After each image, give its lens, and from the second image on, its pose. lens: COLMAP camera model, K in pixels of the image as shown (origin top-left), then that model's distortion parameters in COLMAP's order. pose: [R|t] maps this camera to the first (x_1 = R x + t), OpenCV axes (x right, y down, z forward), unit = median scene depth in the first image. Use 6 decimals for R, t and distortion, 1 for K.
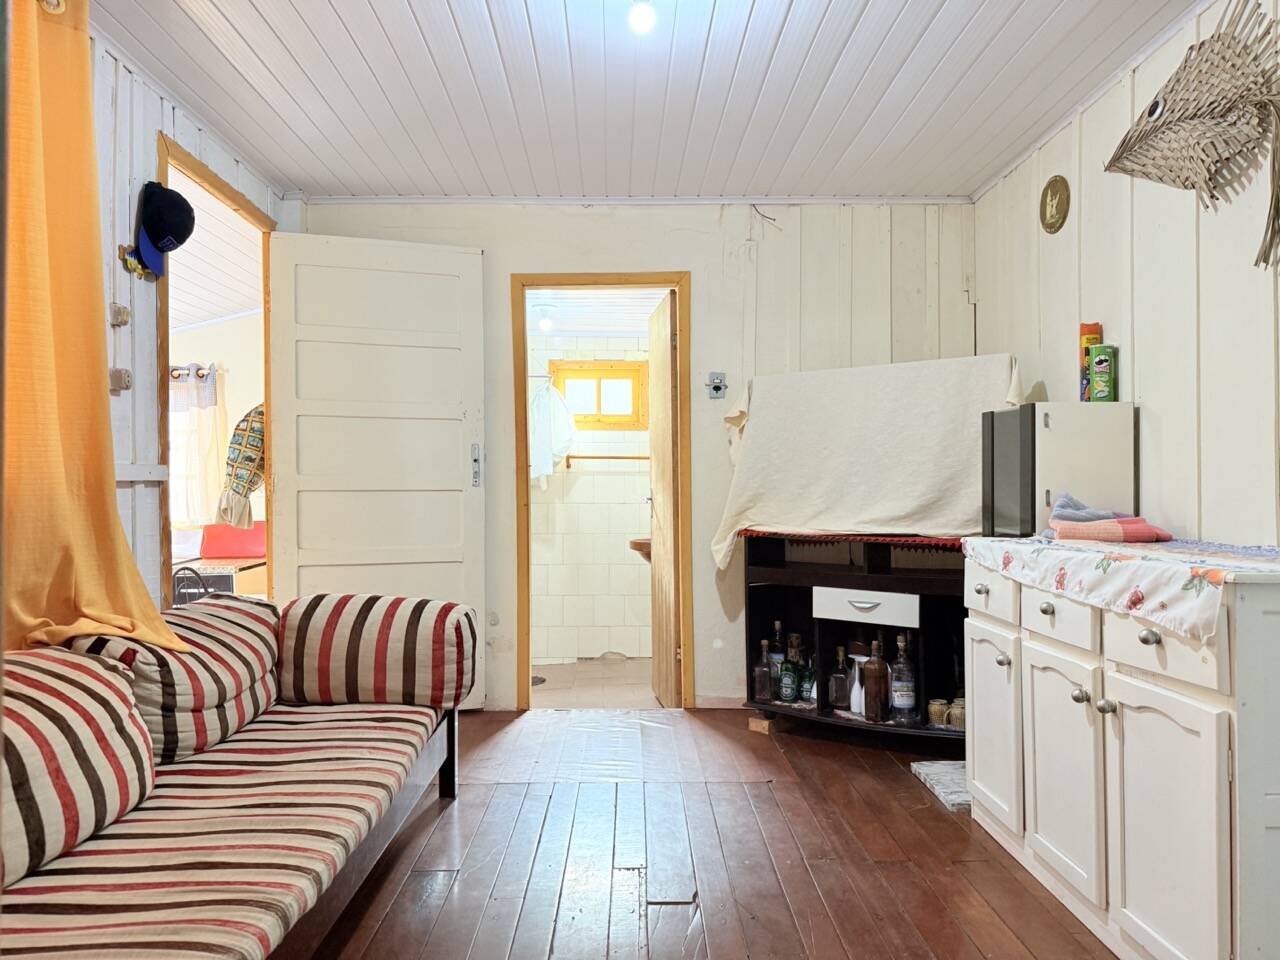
lens RADIAL K [[893.8, 0, 640.4], [0, 893.8, 485.3], [0, 0, 1]] dist [0.056789, -0.062210]
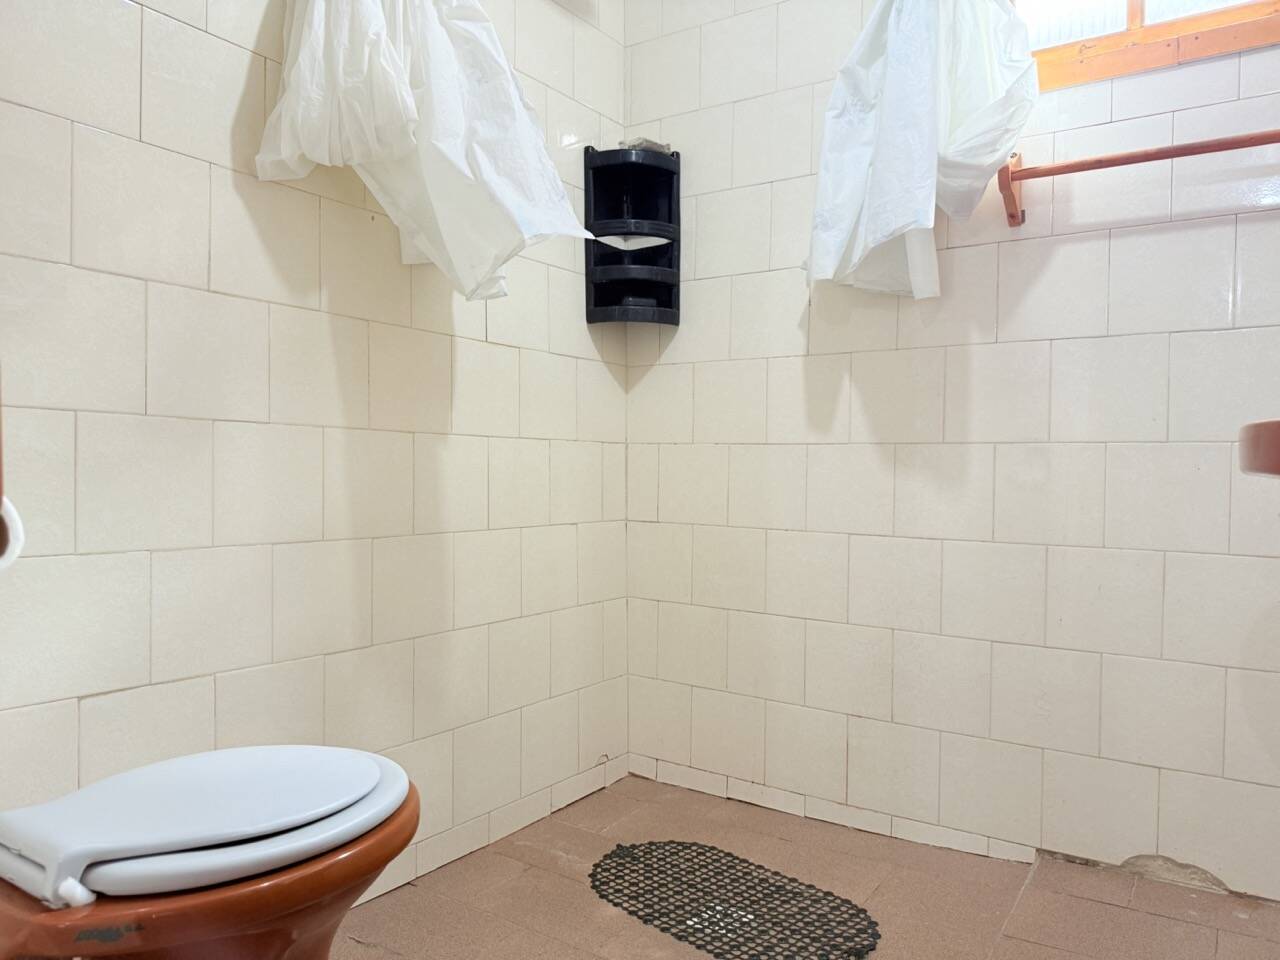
lens RADIAL K [[893.8, 0, 641.2], [0, 893.8, 477.0], [0, 0, 1]] dist [0.056789, -0.062210]
pose [[0.813328, 0.009545, -0.581727, -0.003585], [-0.005378, 0.999946, 0.008887, 0.066312], [0.581780, -0.004100, 0.813336, 0.673020]]
